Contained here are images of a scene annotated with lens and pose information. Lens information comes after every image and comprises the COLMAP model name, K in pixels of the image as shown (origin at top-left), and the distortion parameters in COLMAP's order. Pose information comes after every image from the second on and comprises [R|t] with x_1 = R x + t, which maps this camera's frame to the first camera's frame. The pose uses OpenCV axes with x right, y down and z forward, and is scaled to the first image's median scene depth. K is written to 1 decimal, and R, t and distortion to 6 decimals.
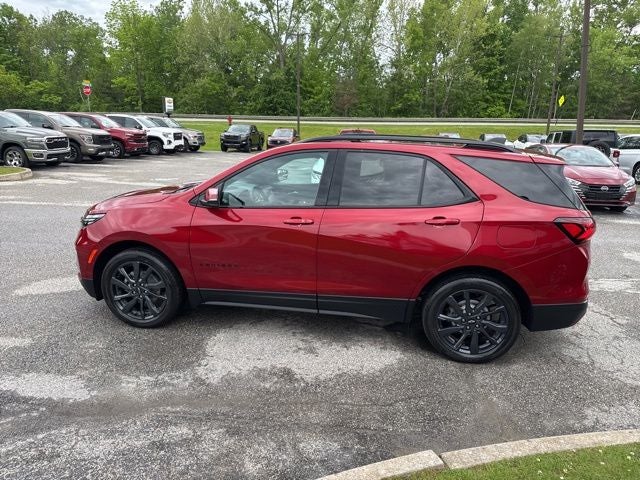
lens RADIAL K [[451.8, 0, 324.0], [0, 451.8, 243.1], [0, 0, 1]] dist [0.034036, -0.039535]
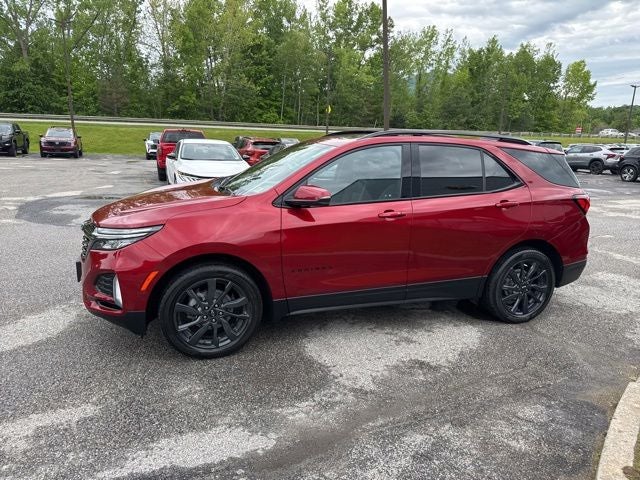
lens RADIAL K [[451.8, 0, 324.1], [0, 451.8, 236.5], [0, 0, 1]] dist [0.034036, -0.039535]
pose [[0.875816, -0.095865, 0.473029, -0.613433], [0.106176, 0.994335, 0.004929, -0.018360], [-0.470822, 0.045908, 0.881033, 0.169820]]
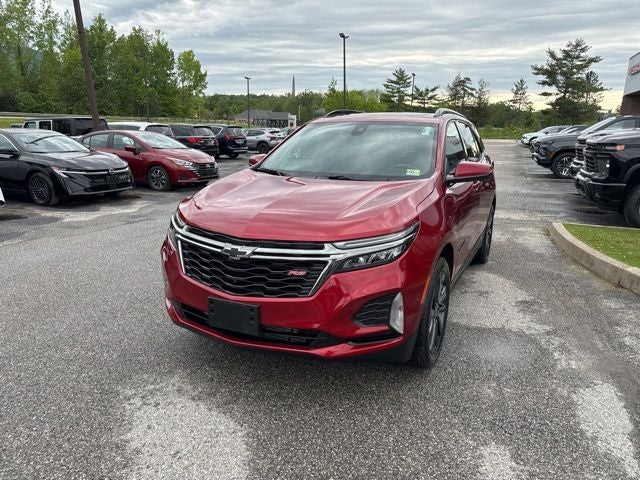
lens RADIAL K [[451.8, 0, 326.3], [0, 451.8, 241.4], [0, 0, 1]] dist [0.034036, -0.039535]
pose [[0.268448, -0.241952, 0.932413, -1.136476], [0.231683, 0.955747, 0.181304, -0.186085], [-0.935018, 0.167354, 0.312625, 0.928805]]
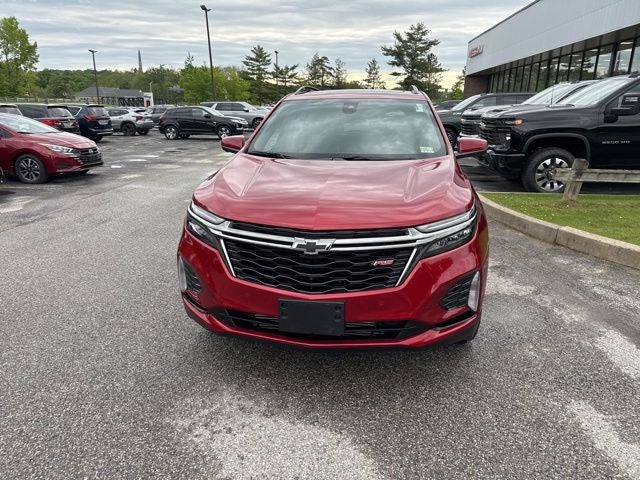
lens RADIAL K [[451.8, 0, 327.3], [0, 451.8, 241.3], [0, 0, 1]] dist [0.034036, -0.039535]
pose [[-0.026275, -0.293444, 0.955615, -1.123529], [0.246146, 0.924613, 0.290692, -0.249672], [-0.968876, 0.242859, 0.047936, 1.192758]]
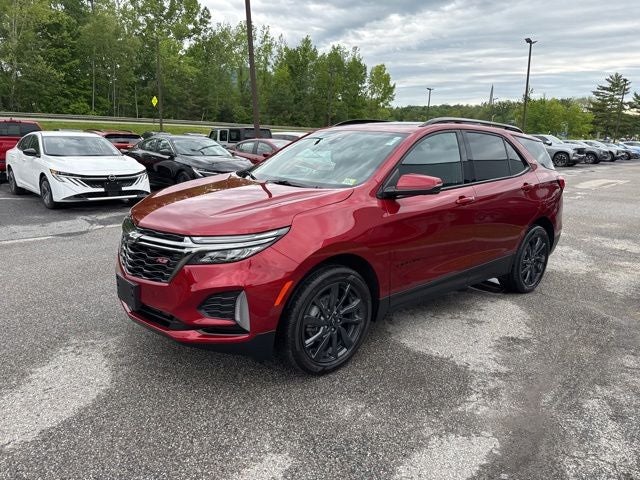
lens RADIAL K [[451.8, 0, 325.8], [0, 451.8, 241.3], [0, 0, 1]] dist [0.034036, -0.039535]
pose [[0.624440, -0.173792, 0.761493, -0.961448], [0.176534, 0.981107, 0.079152, -0.085703], [-0.760862, 0.085003, 0.643322, 0.533624]]
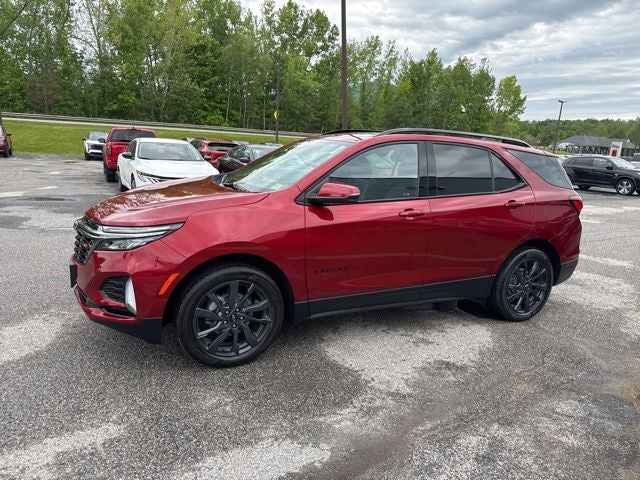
lens RADIAL K [[451.8, 0, 325.2], [0, 451.8, 239.9], [0, 0, 1]] dist [0.034036, -0.039535]
pose [[0.808182, -0.096377, 0.580993, -0.723144], [0.108922, 0.993960, 0.013367, -0.021807], [-0.578773, 0.052480, 0.813799, 0.280983]]
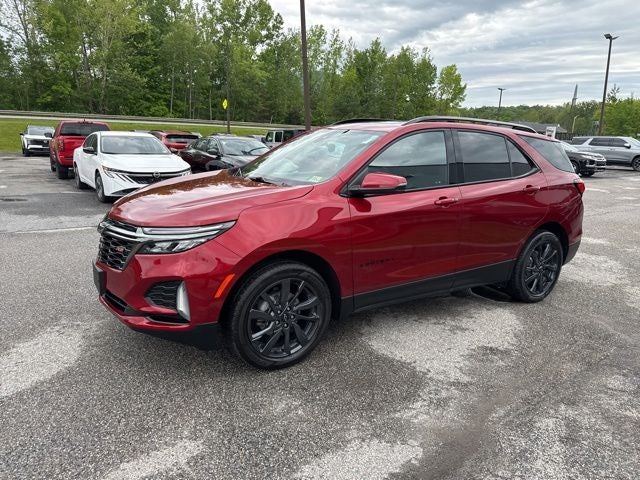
lens RADIAL K [[451.8, 0, 325.7], [0, 451.8, 234.8], [0, 0, 1]] dist [0.034036, -0.039535]
pose [[0.733461, -0.137061, 0.665769, -0.840795], [0.149475, 0.988007, 0.038726, -0.049107], [-0.663092, 0.071112, 0.745152, 0.401988]]
